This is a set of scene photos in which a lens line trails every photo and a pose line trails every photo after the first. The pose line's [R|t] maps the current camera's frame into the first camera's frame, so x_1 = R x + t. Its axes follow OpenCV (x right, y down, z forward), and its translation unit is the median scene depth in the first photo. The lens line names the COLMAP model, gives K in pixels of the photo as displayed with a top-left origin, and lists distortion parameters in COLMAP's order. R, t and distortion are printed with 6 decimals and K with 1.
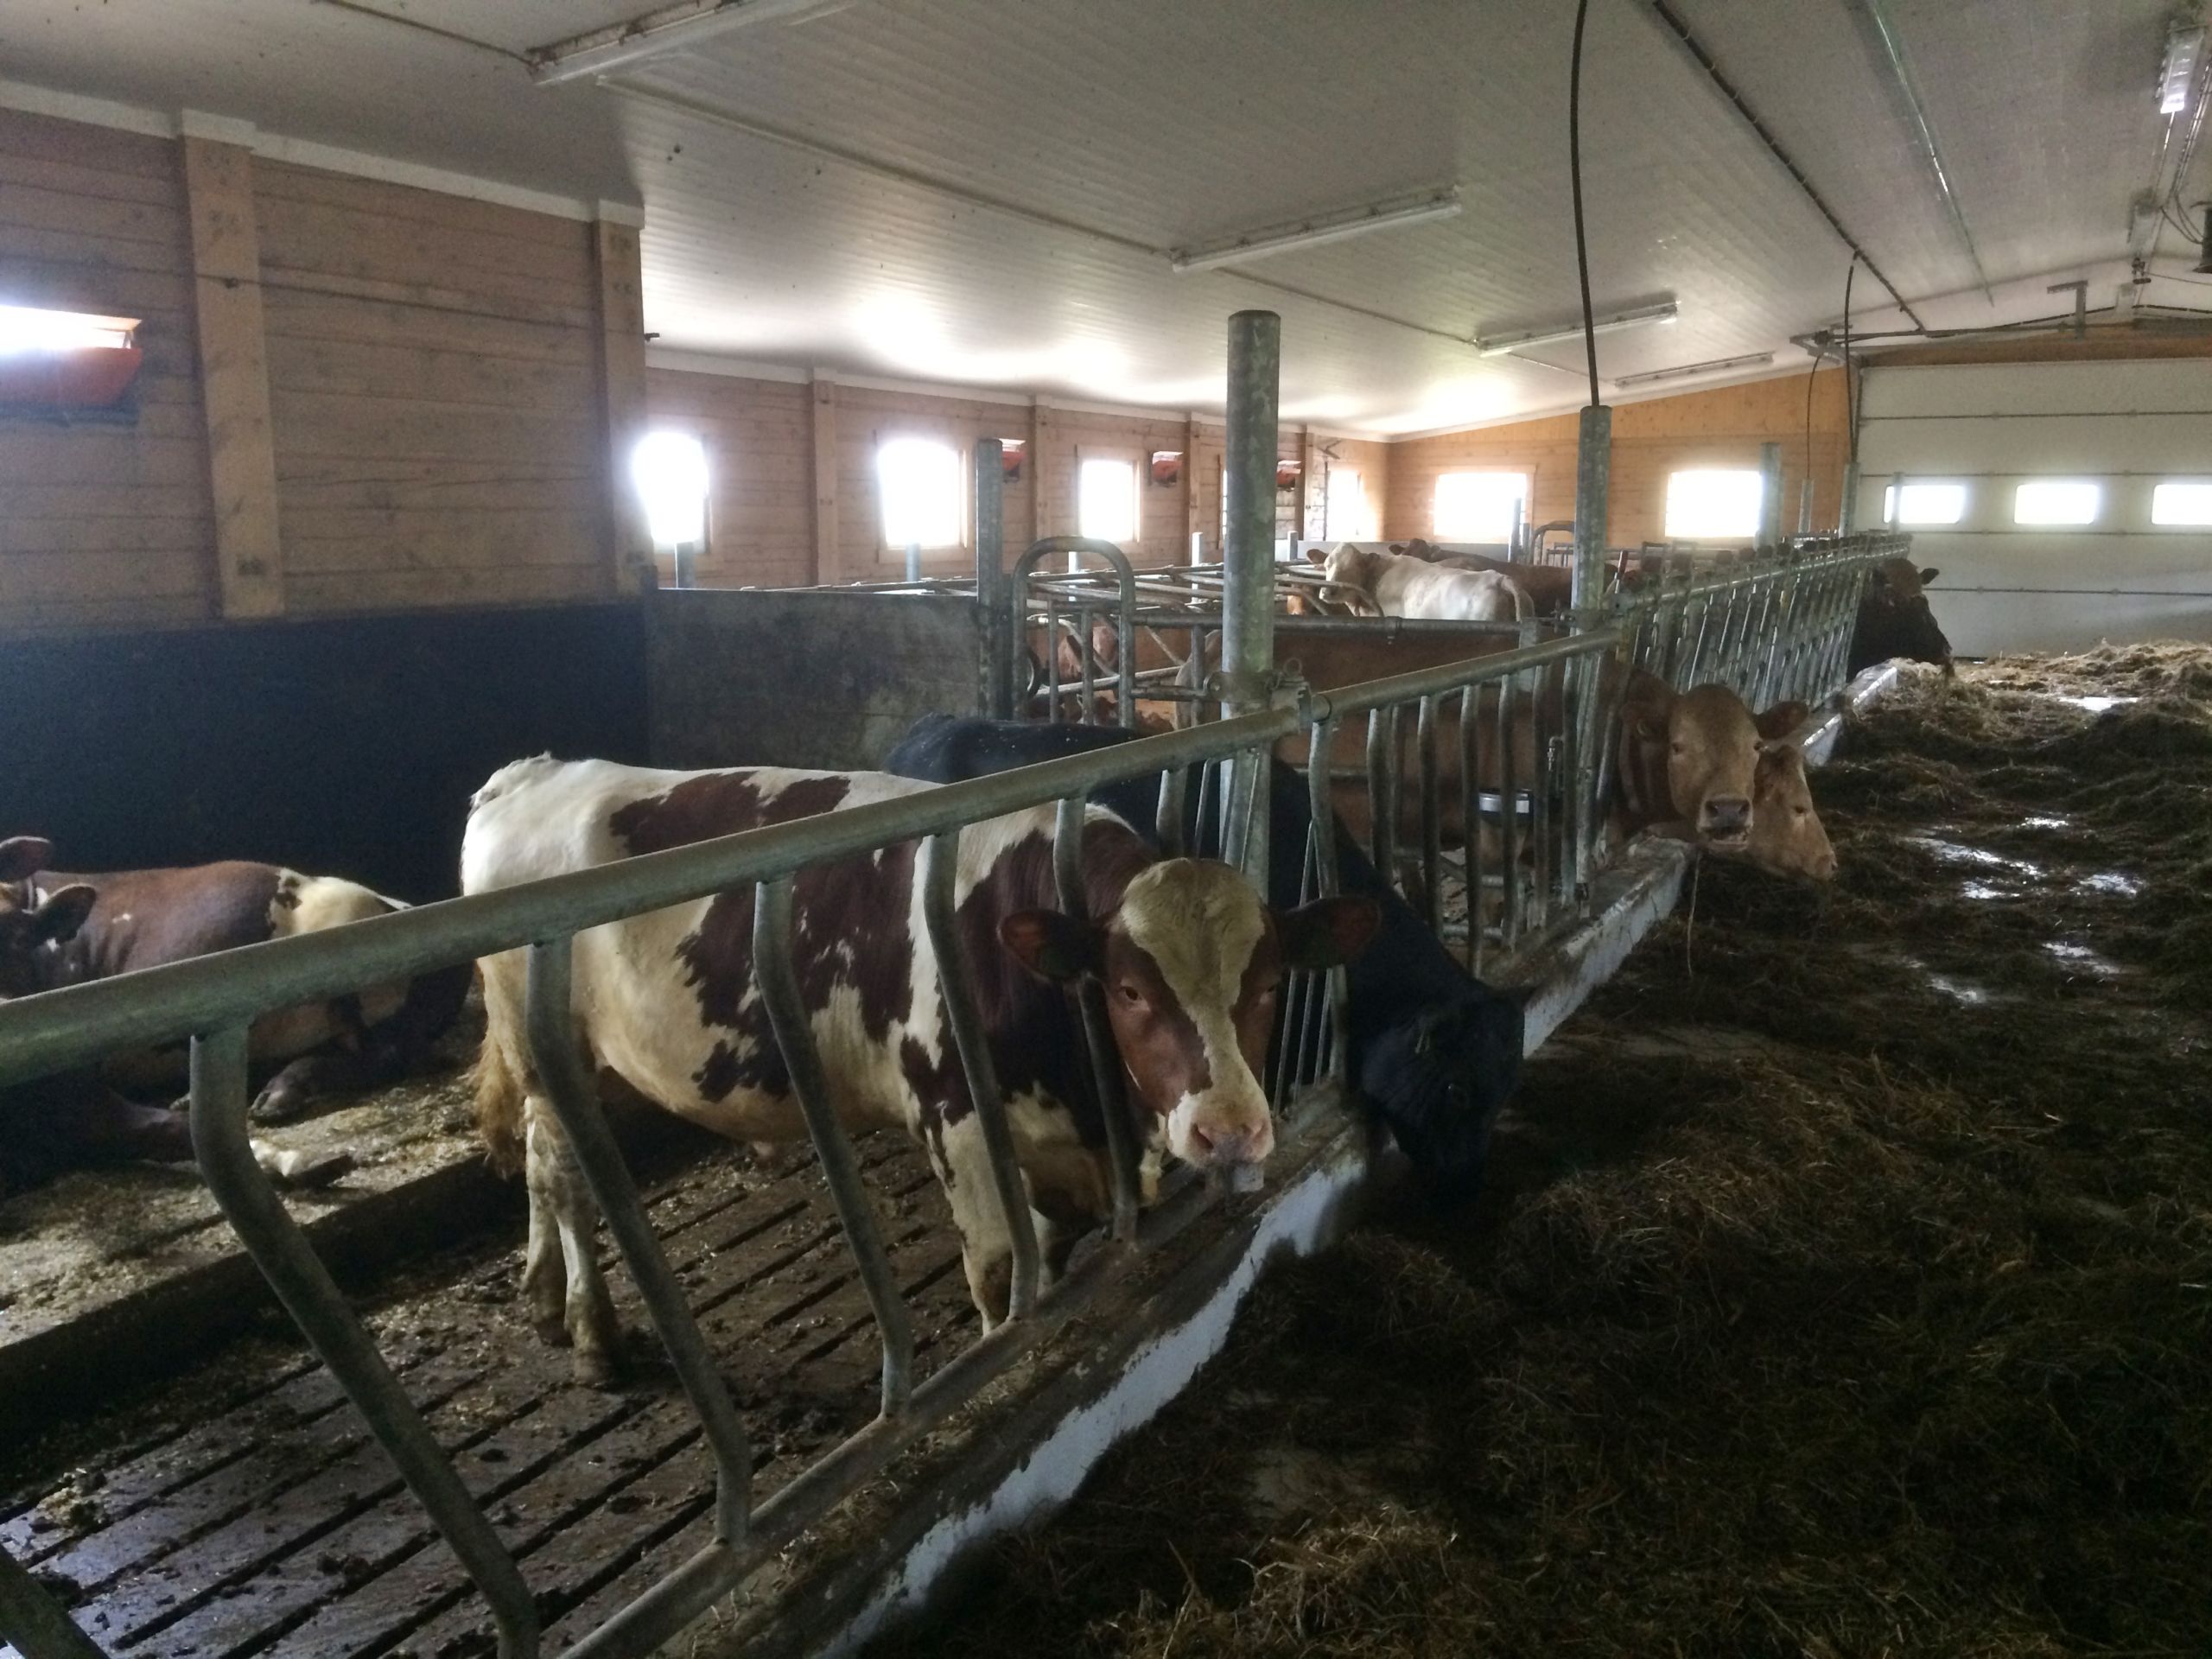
lens RADIAL K [[1858.2, 0, 1111.3], [0, 1858.2, 844.1], [0, 0, 1]] dist [0.068073, -0.058813]
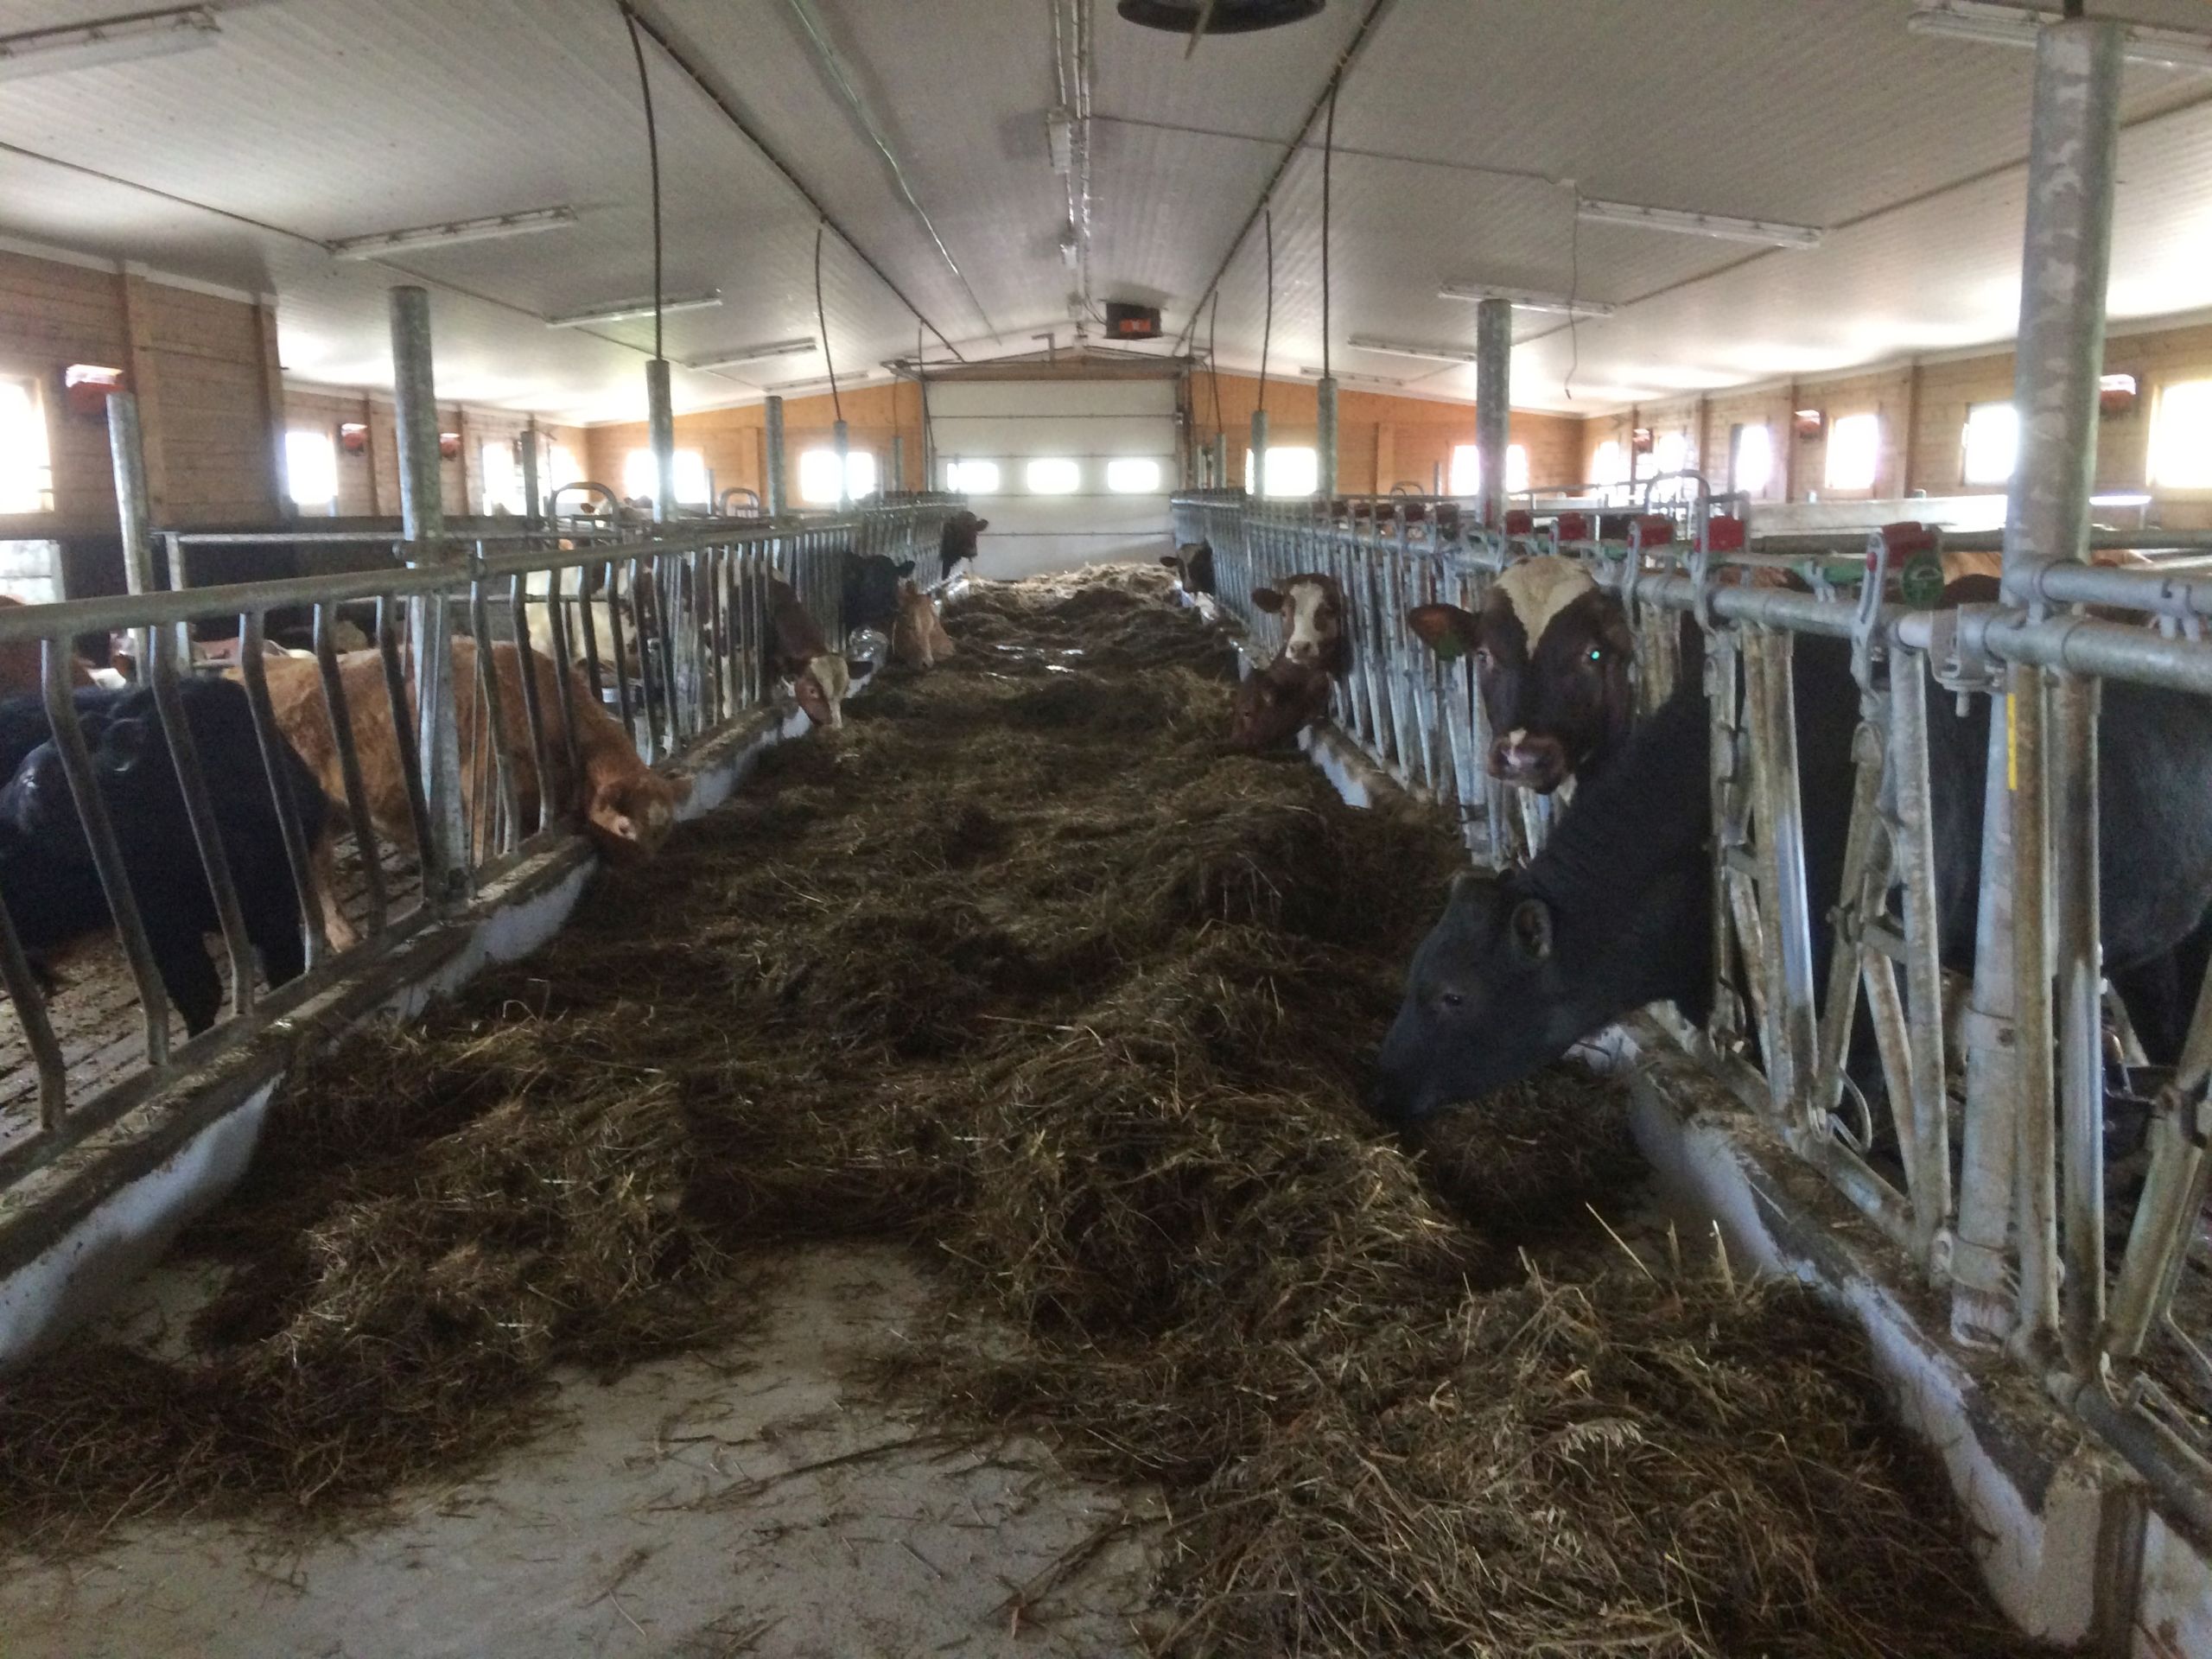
lens RADIAL K [[1858.2, 0, 1109.7], [0, 1858.2, 829.0], [0, 0, 1]] dist [0.068073, -0.058813]
pose [[0.888486, -0.090988, 0.449793, -0.205336], [0.090239, 0.995651, 0.023158, 0.093319], [-0.449944, 0.020013, 0.892833, -0.459769]]
